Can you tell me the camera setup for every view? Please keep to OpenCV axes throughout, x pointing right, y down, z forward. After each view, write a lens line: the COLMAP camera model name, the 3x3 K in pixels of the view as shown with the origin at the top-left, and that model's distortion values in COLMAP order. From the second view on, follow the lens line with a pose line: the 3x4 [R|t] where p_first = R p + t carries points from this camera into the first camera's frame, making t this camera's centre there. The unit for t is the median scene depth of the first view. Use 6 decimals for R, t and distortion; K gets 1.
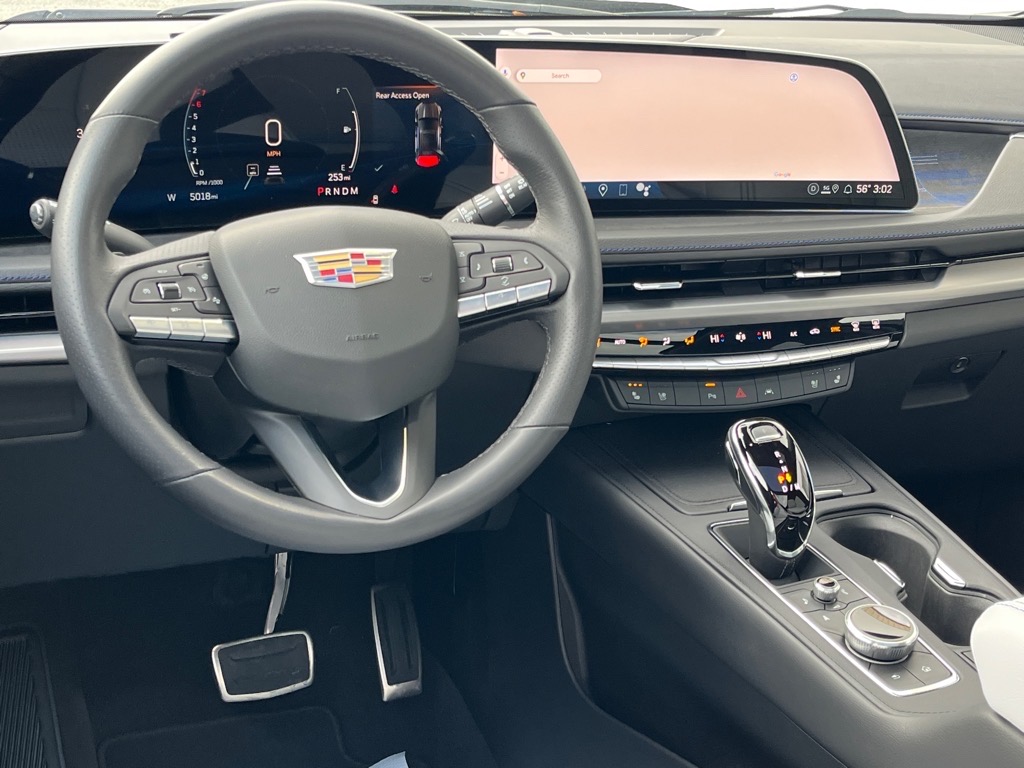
lens RADIAL K [[1406.7, 0, 512.0], [0, 1406.7, 384.0], [0, 0, 1]] dist [0.251263, -1.180787]
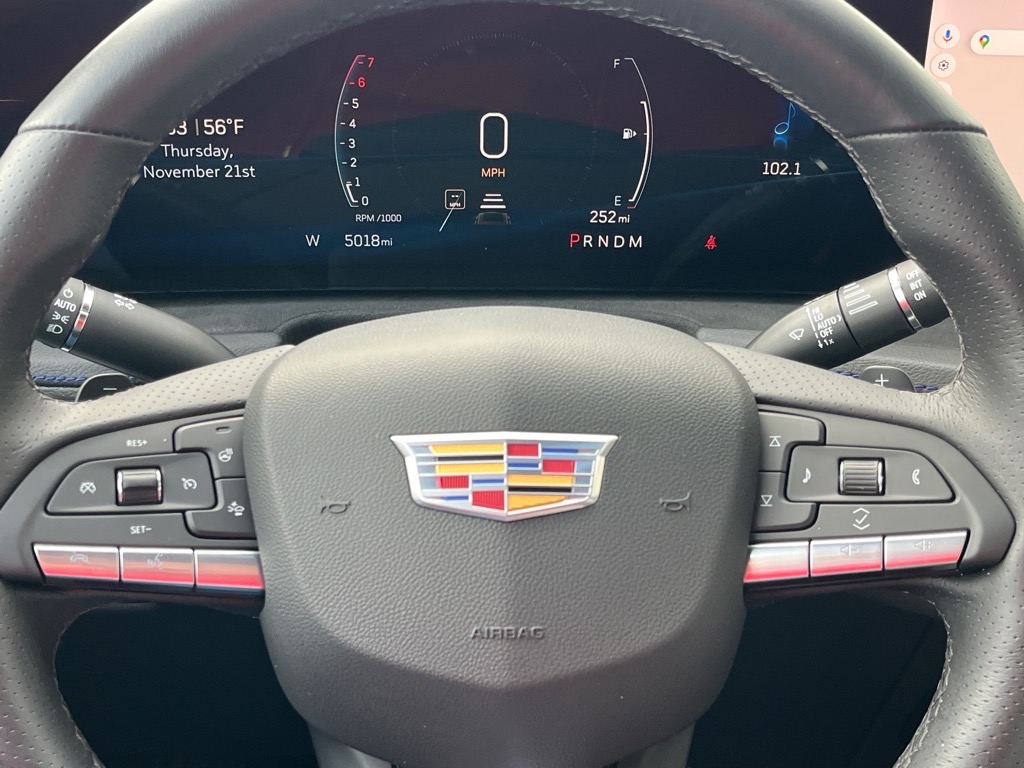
lens RADIAL K [[1285.5, 0, 512.0], [0, 1285.5, 384.0], [0, 0, 1]] dist [0.032642, -0.020191]
pose [[0.934037, 0.127402, -0.333682, 0.021773], [-0.098740, 0.989917, 0.101565, -0.139268], [0.343257, -0.061918, 0.937198, 0.548823]]
